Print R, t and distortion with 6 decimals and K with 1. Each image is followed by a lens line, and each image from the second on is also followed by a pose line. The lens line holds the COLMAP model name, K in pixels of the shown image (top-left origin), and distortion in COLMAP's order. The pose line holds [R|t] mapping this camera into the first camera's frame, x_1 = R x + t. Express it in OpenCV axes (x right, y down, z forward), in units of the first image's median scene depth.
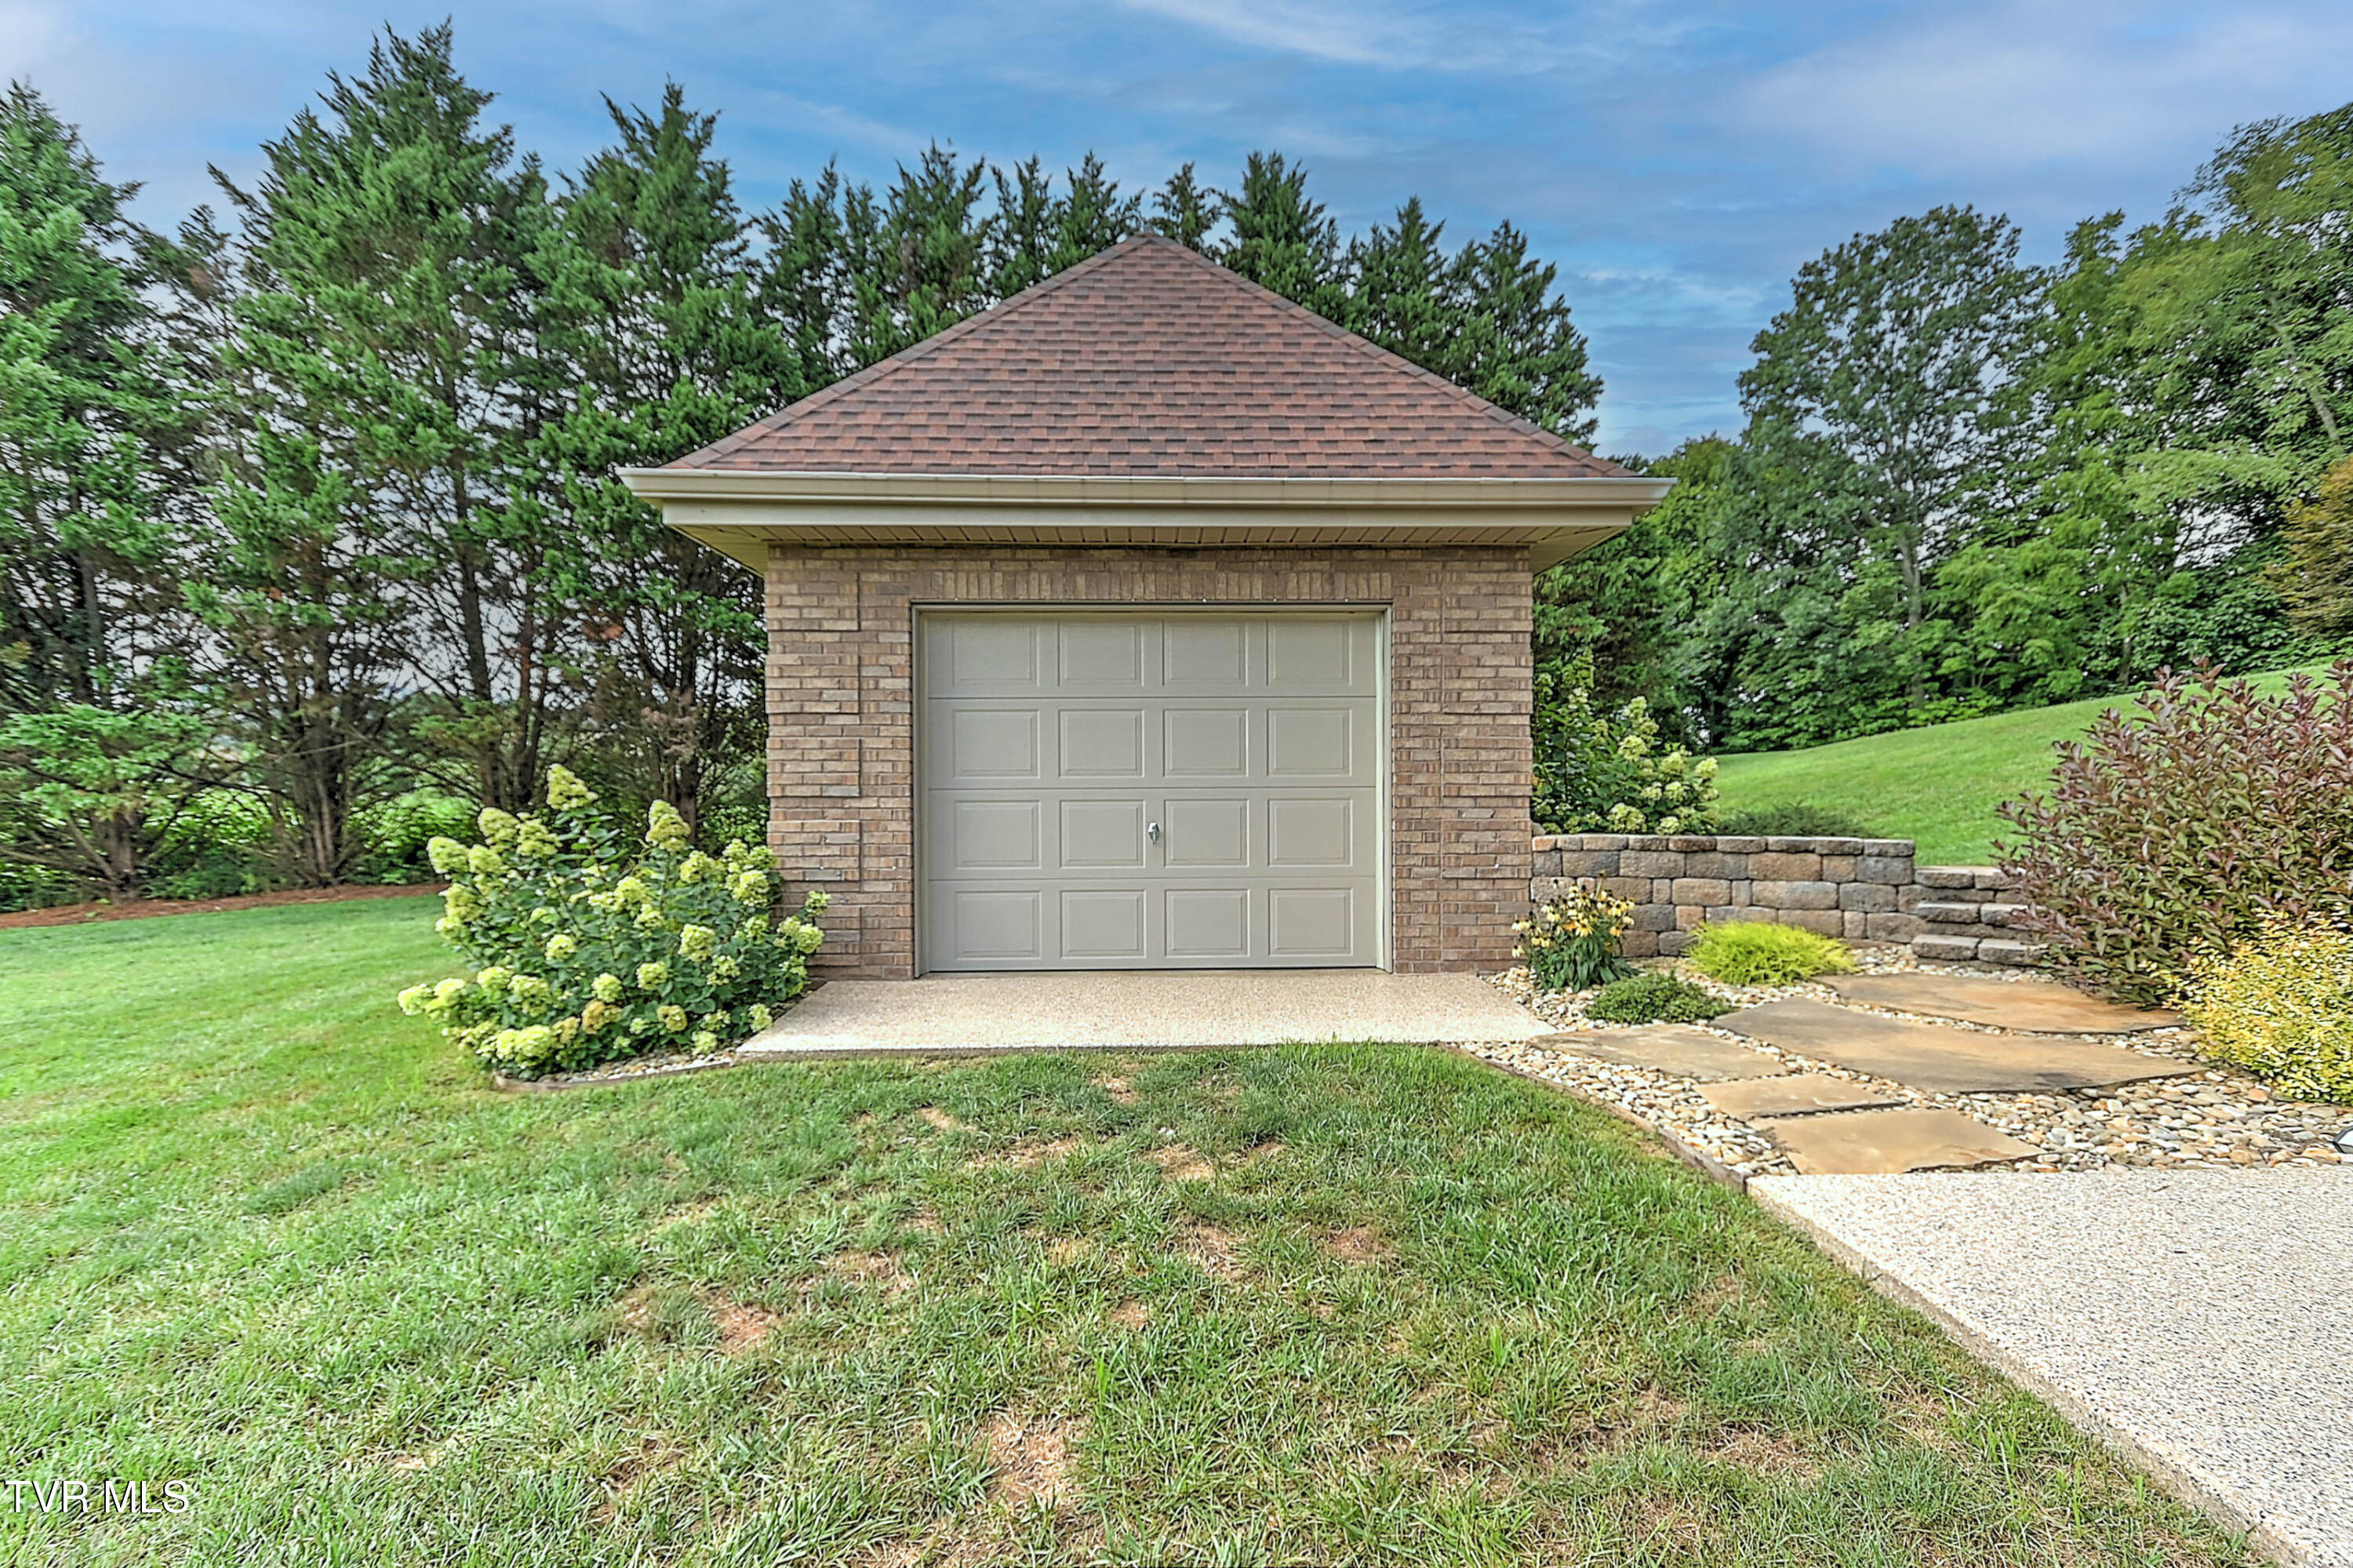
lens RADIAL K [[1116.2, 0, 1188.6], [0, 1116.2, 816.6], [0, 0, 1]] dist [0.026261, 0.000044]
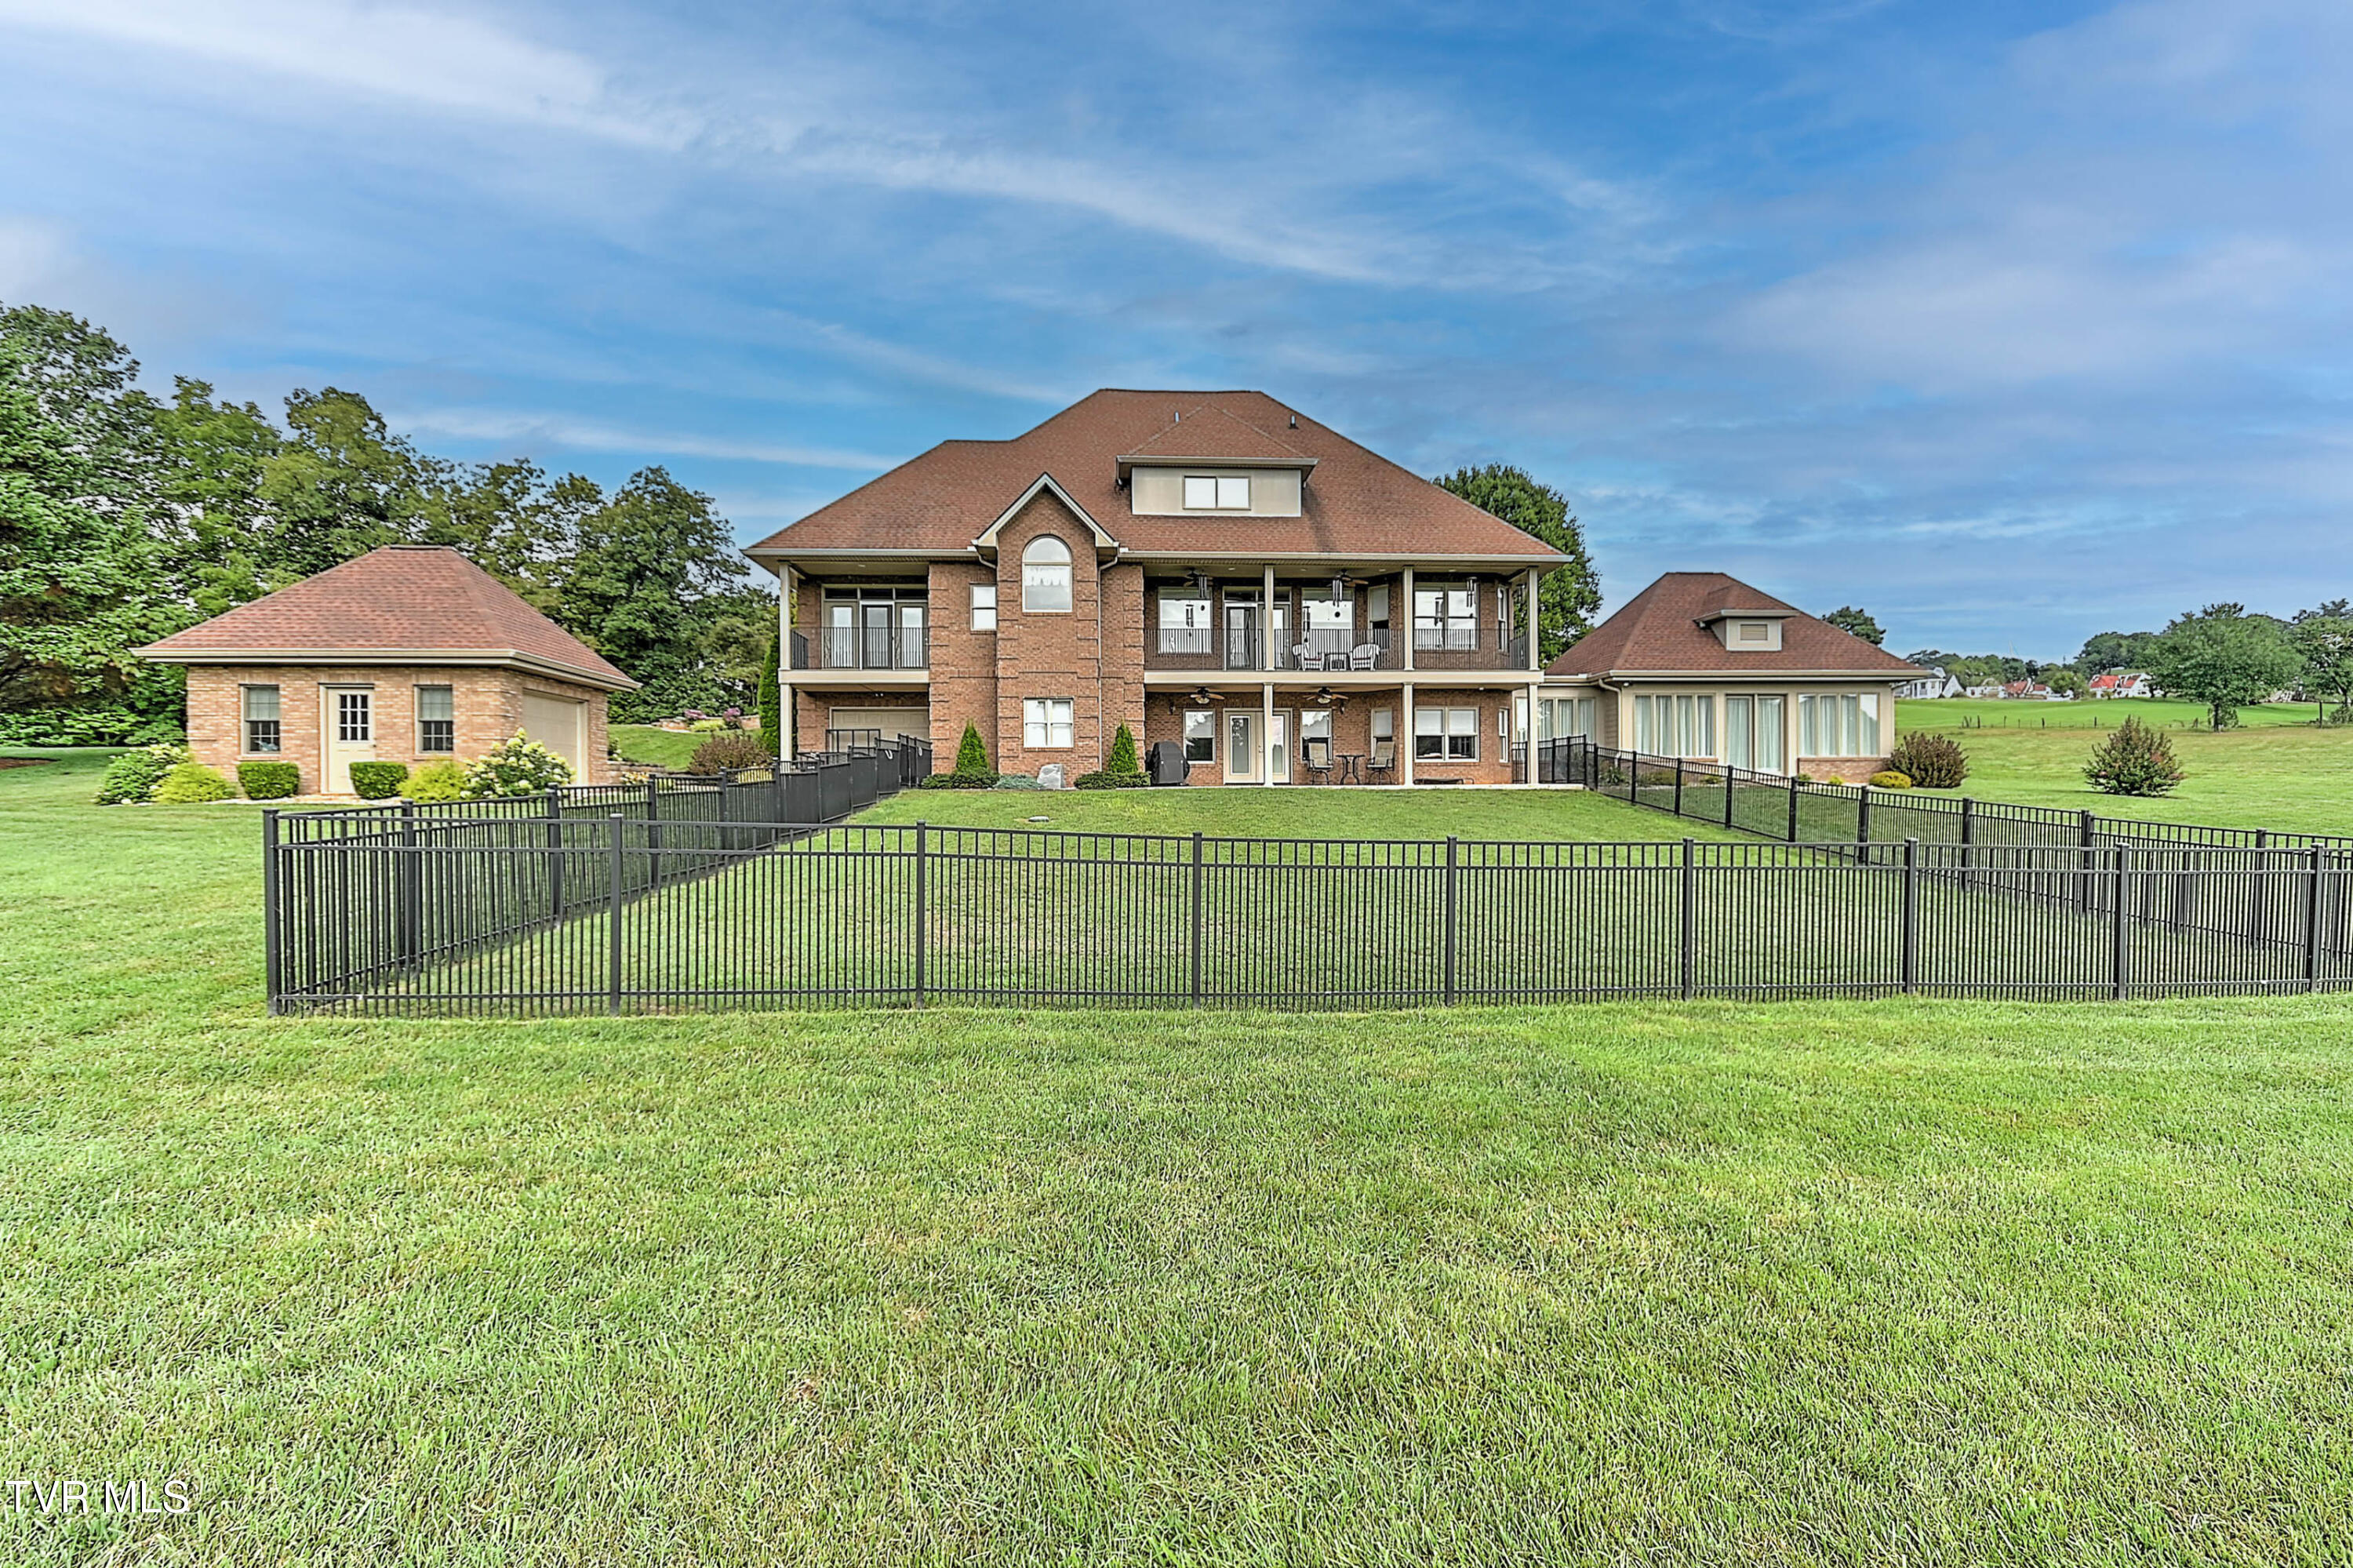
lens RADIAL K [[1053.5, 0, 1140.3], [0, 1053.5, 804.1], [0, 0, 1]] dist [0.013888, -0.000041]
pose [[-0.006958, 0.001784, 0.999974, -1.069848], [0.032492, 0.999471, -0.001557, 0.073988], [-0.999448, 0.032480, -0.007013, -0.278384]]
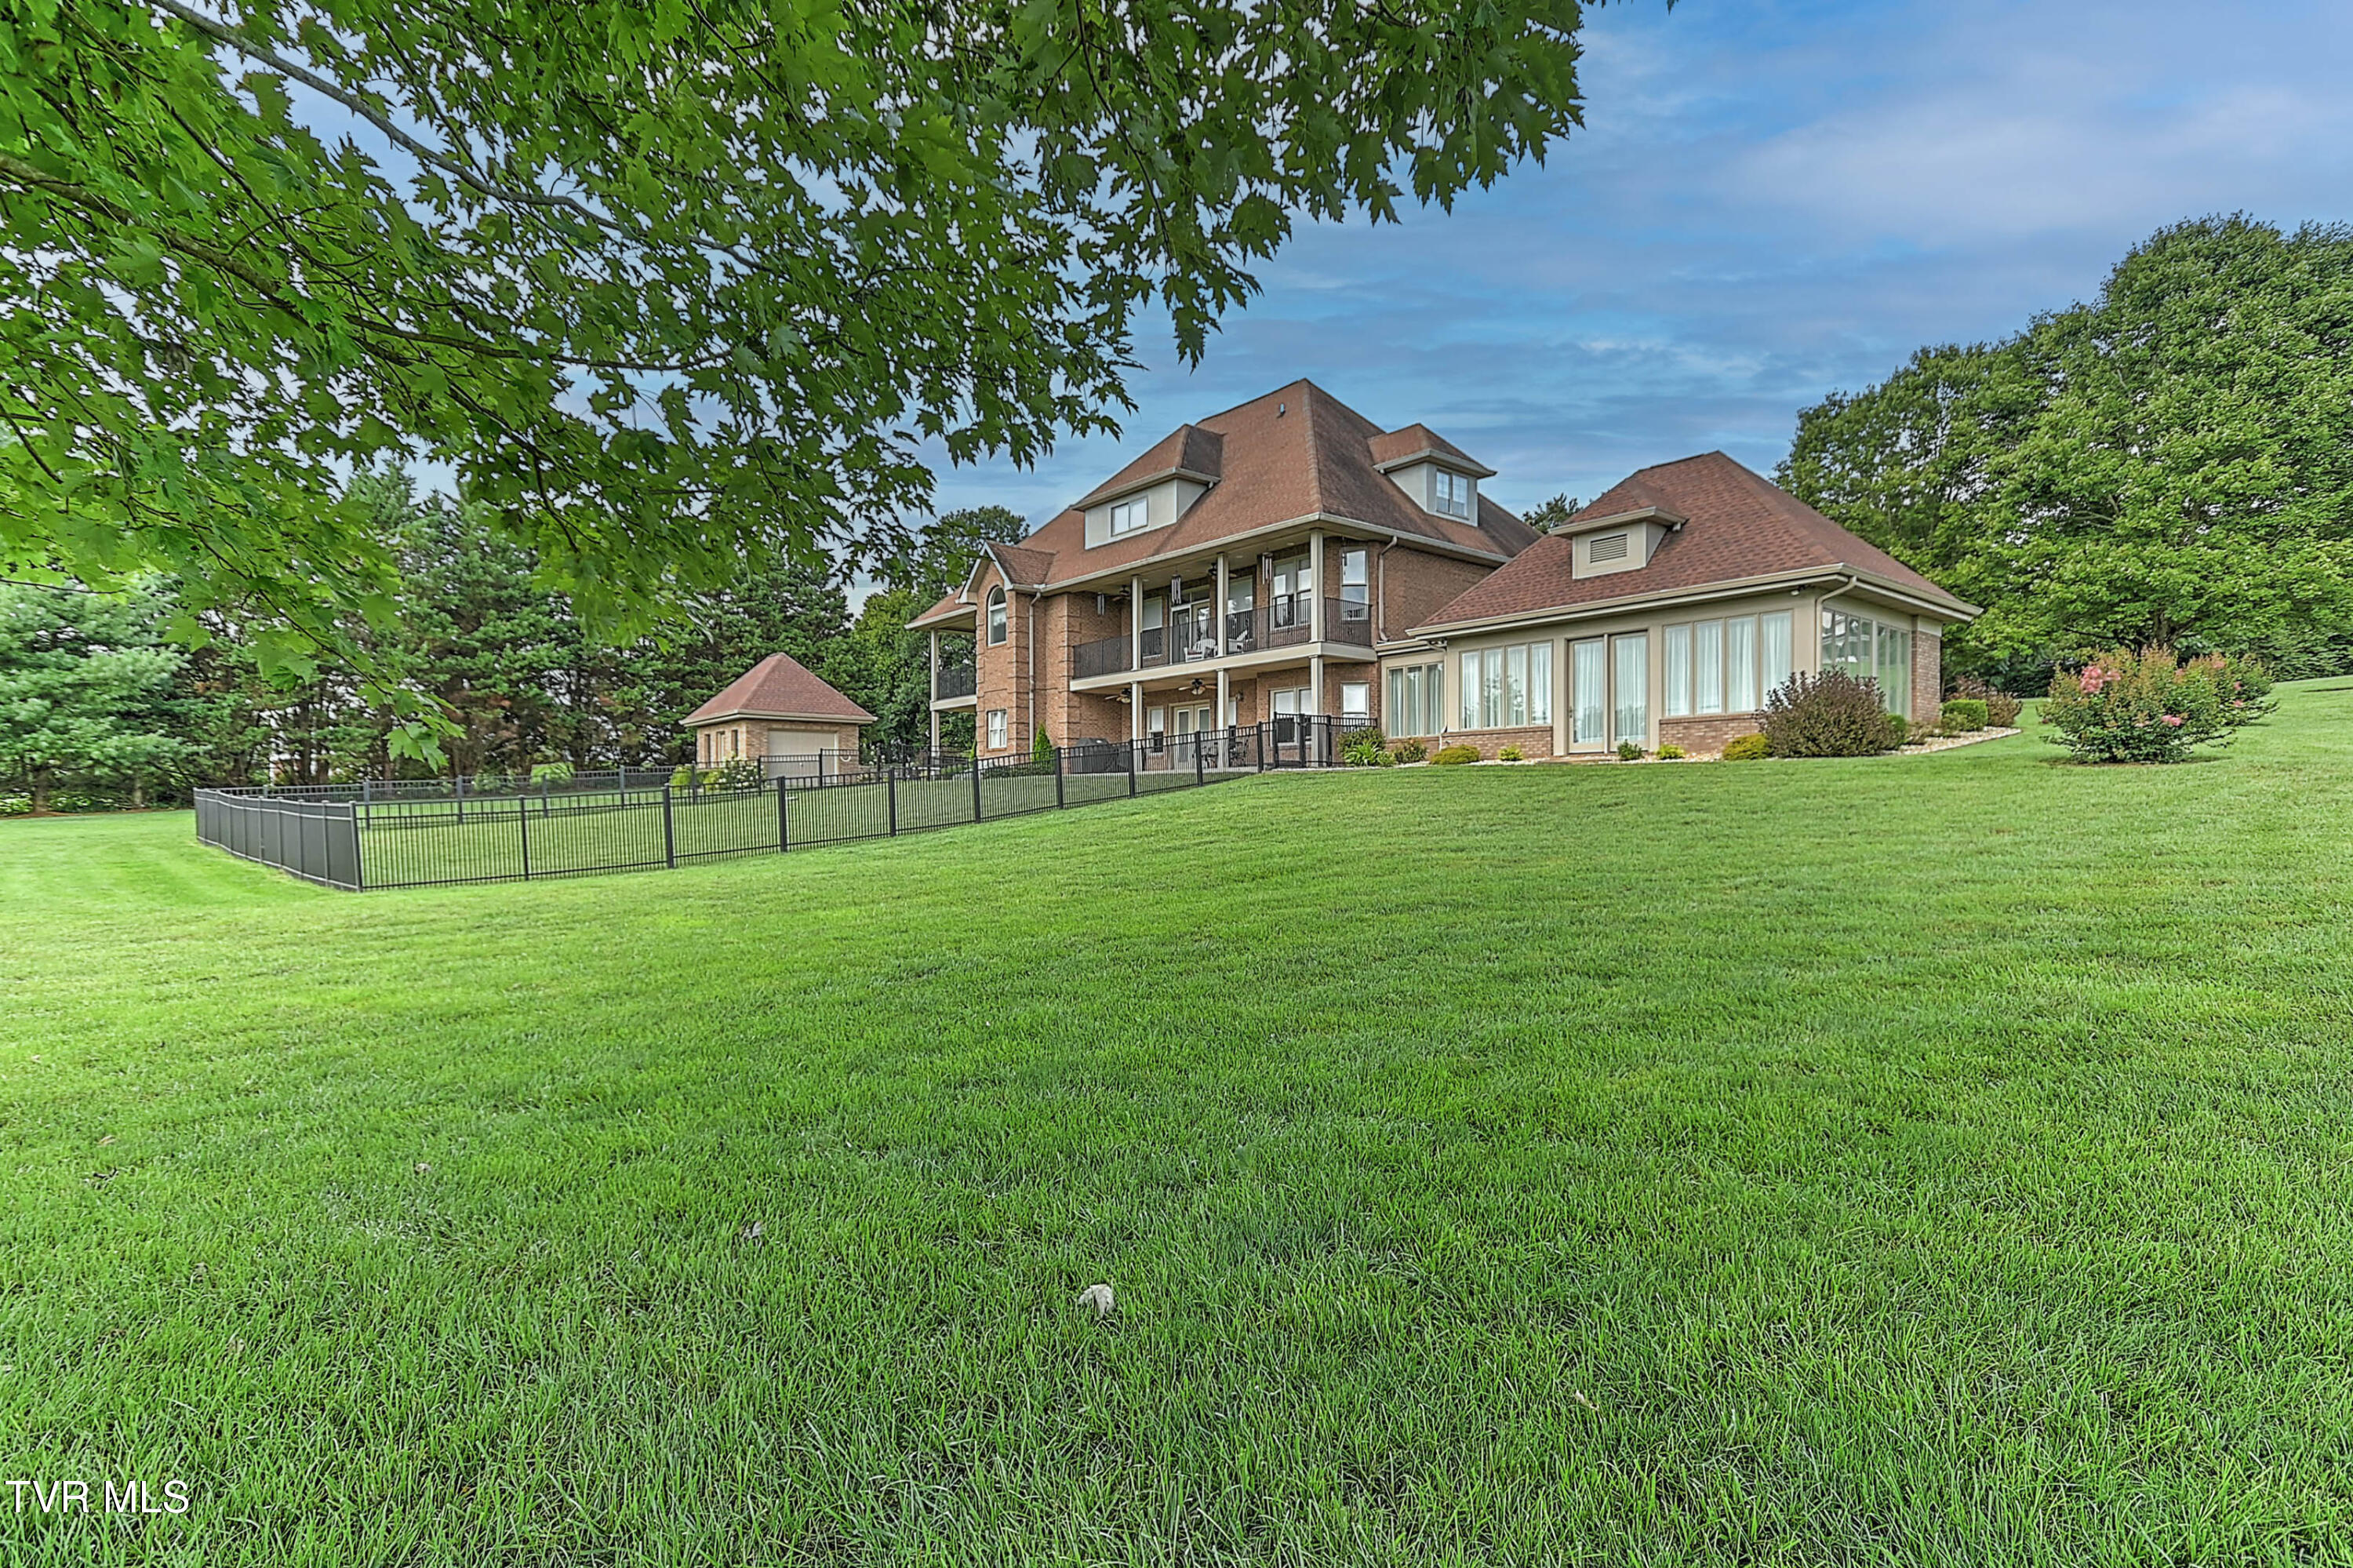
lens RADIAL K [[1081.4, 0, 1146.7], [0, 1081.4, 801.6], [0, 0, 1]] dist [0.023322, 0.000012]
pose [[0.799720, 0.001439, 0.600371, -0.669061], [0.016534, 0.999565, -0.024419, 0.126767], [-0.600145, 0.029455, 0.799349, -1.584039]]
